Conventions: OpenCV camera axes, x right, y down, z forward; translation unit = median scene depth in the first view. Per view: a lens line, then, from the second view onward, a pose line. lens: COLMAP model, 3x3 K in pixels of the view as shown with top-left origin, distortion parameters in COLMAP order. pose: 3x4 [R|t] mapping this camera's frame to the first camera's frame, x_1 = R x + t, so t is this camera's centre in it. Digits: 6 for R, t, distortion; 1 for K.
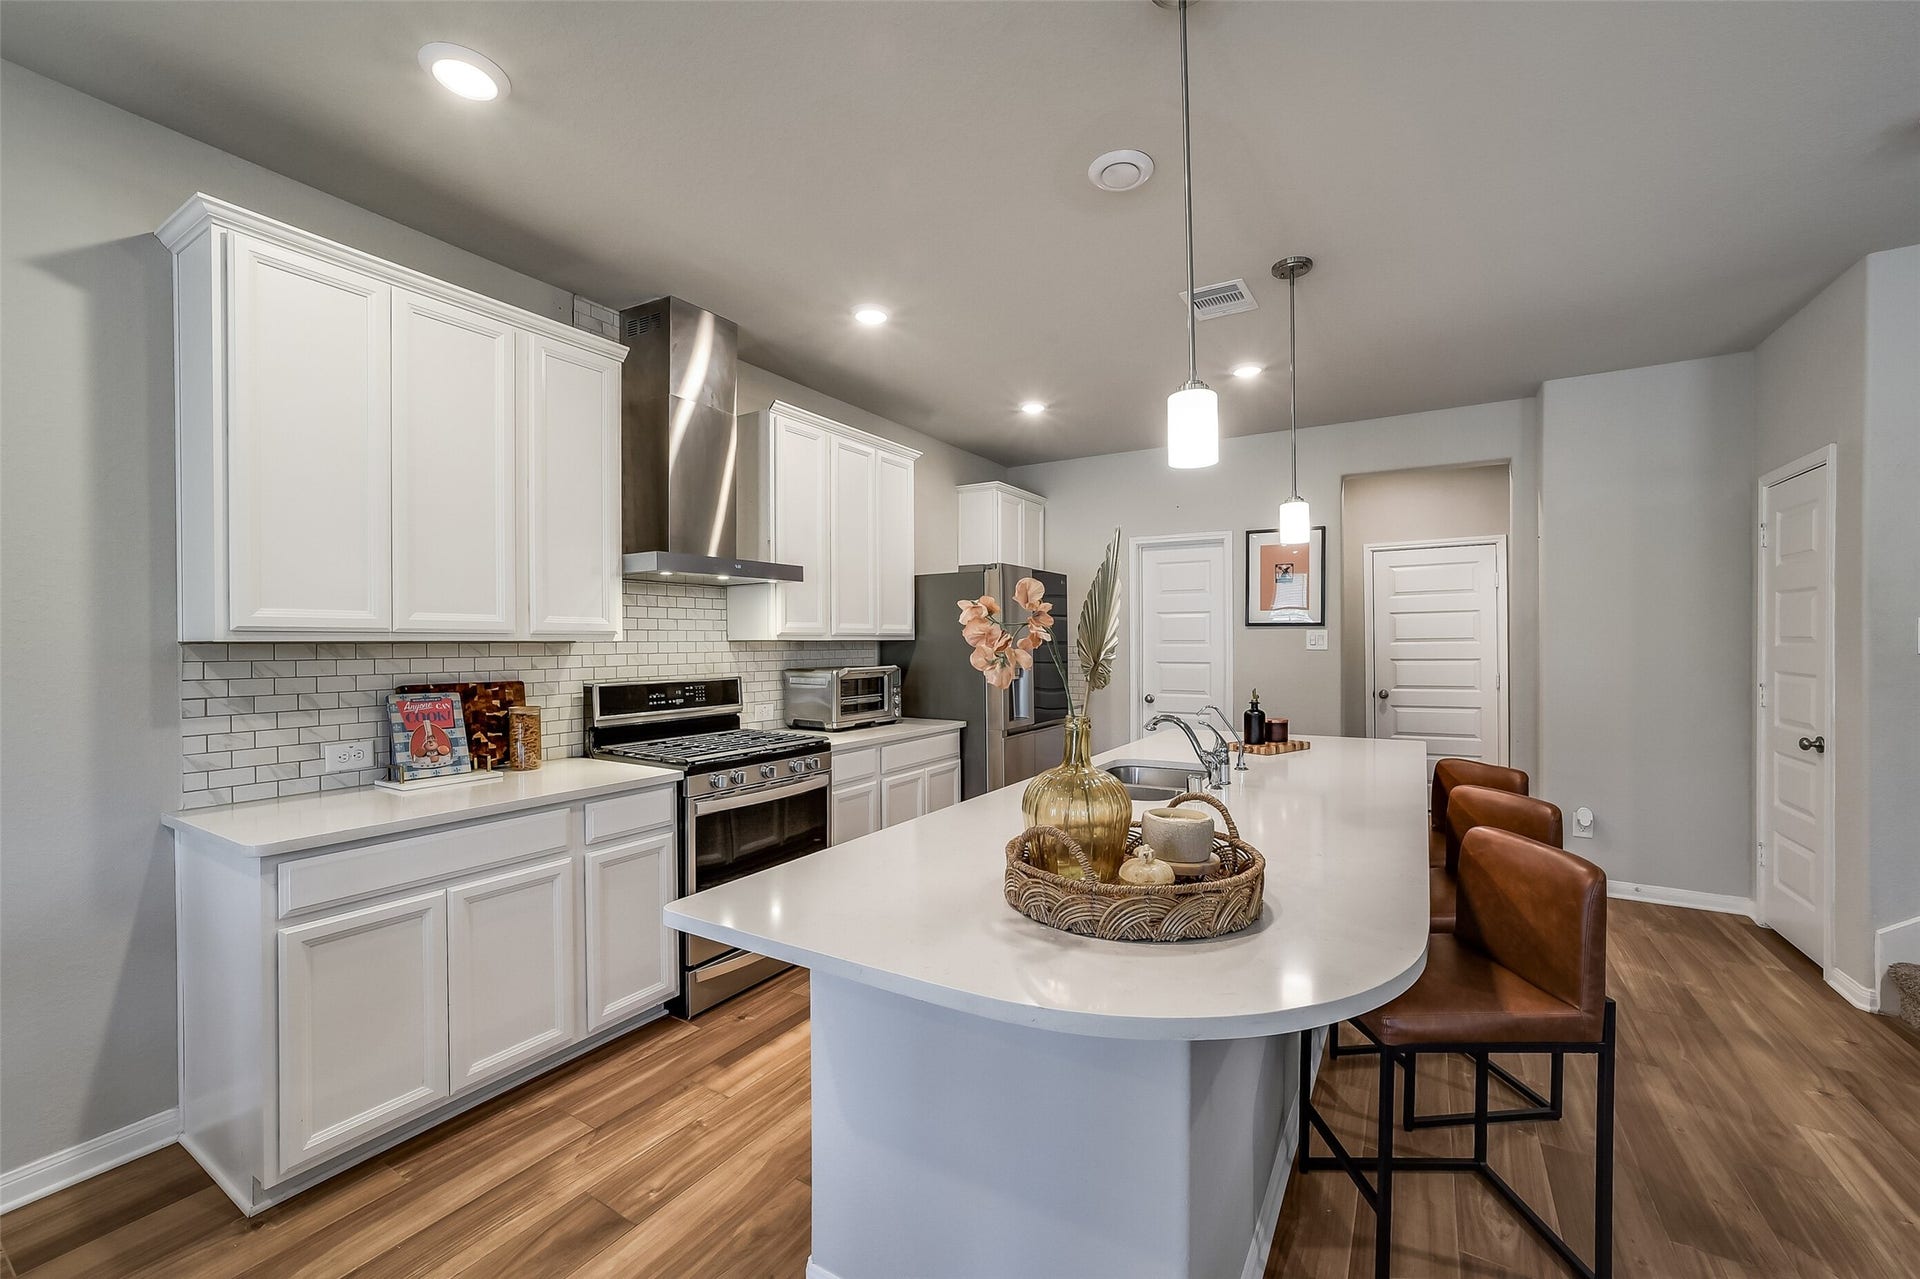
lens RADIAL K [[767.8, 0, 965.1], [0, 767.8, 641.0], [0, 0, 1]] dist [-0.024430, 0.012378]
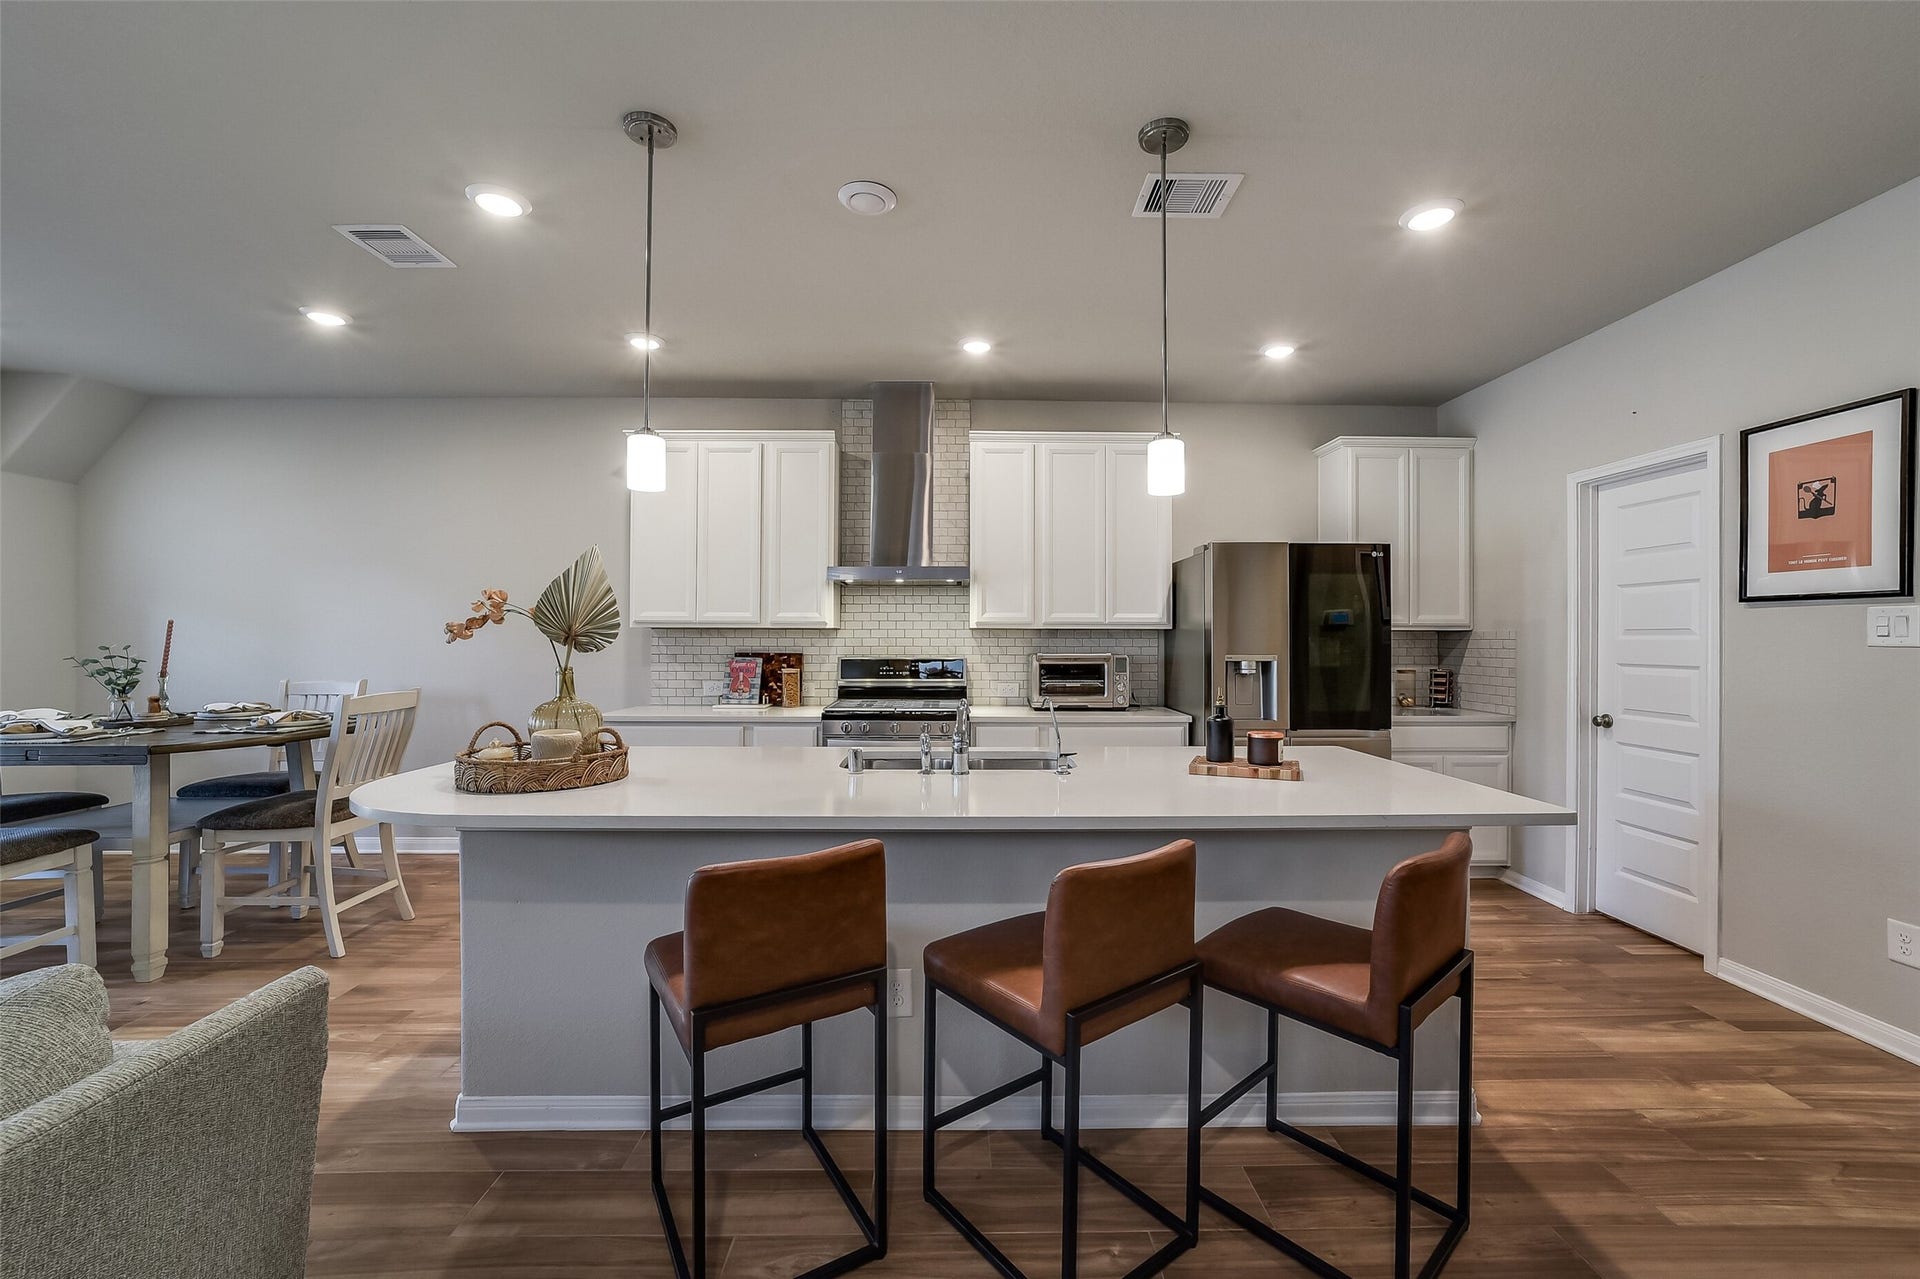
lens RADIAL K [[767.8, 0, 965.1], [0, 767.8, 641.0], [0, 0, 1]] dist [-0.024430, 0.012378]
pose [[0.541107, 0.009110, -0.840904, 0.966800], [-0.004926, 0.999959, 0.007663, 0.012661], [0.840939, -0.000004, 0.541130, 0.415486]]
